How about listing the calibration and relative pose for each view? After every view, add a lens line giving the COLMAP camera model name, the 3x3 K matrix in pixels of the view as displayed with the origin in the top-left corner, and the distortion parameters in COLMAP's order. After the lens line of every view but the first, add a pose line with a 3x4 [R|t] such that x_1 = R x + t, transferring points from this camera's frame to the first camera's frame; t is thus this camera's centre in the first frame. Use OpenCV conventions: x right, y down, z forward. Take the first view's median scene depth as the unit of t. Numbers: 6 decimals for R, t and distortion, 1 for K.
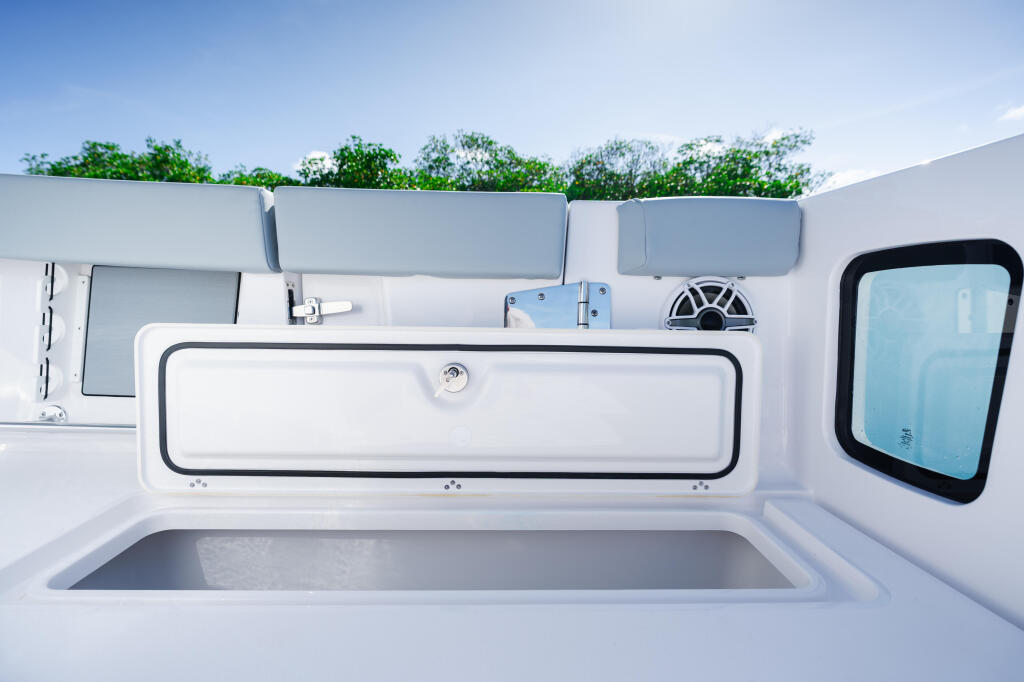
lens RADIAL K [[483.0, 0, 509.1], [0, 483.0, 336.8], [0, 0, 1]] dist [-0.000958, -0.000884]
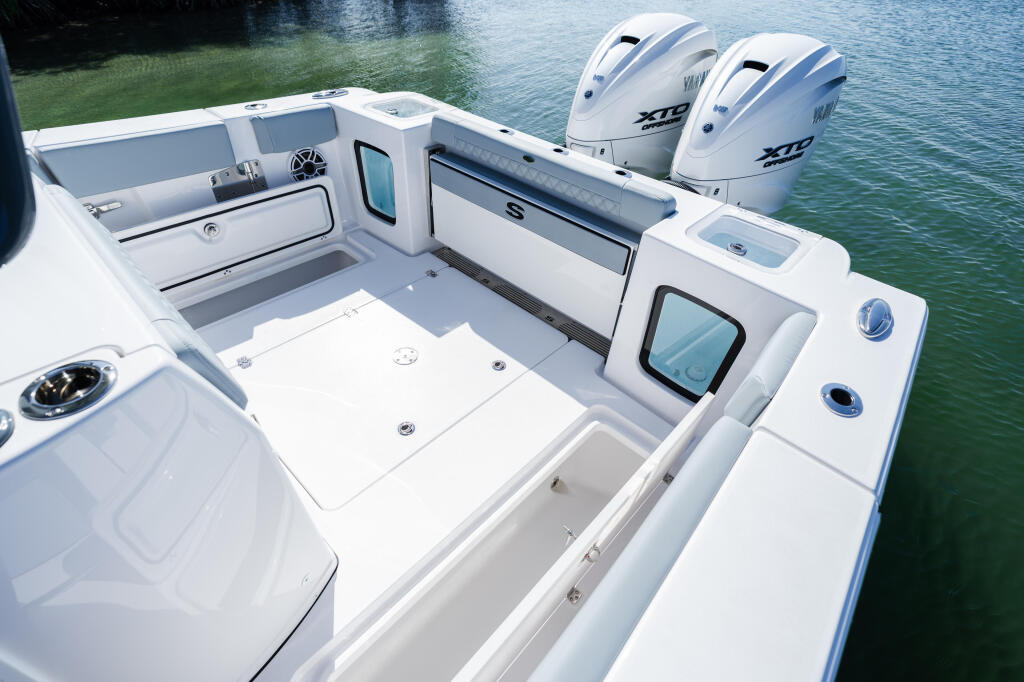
lens RADIAL K [[483.0, 0, 509.1], [0, 483.0, 336.8], [0, 0, 1]] dist [-0.000958, -0.000884]
pose [[0.704318, -0.439050, 0.557828, -0.588337], [0.019796, 0.797642, 0.602806, -0.813876], [-0.709609, -0.413524, 0.570485, -1.419384]]
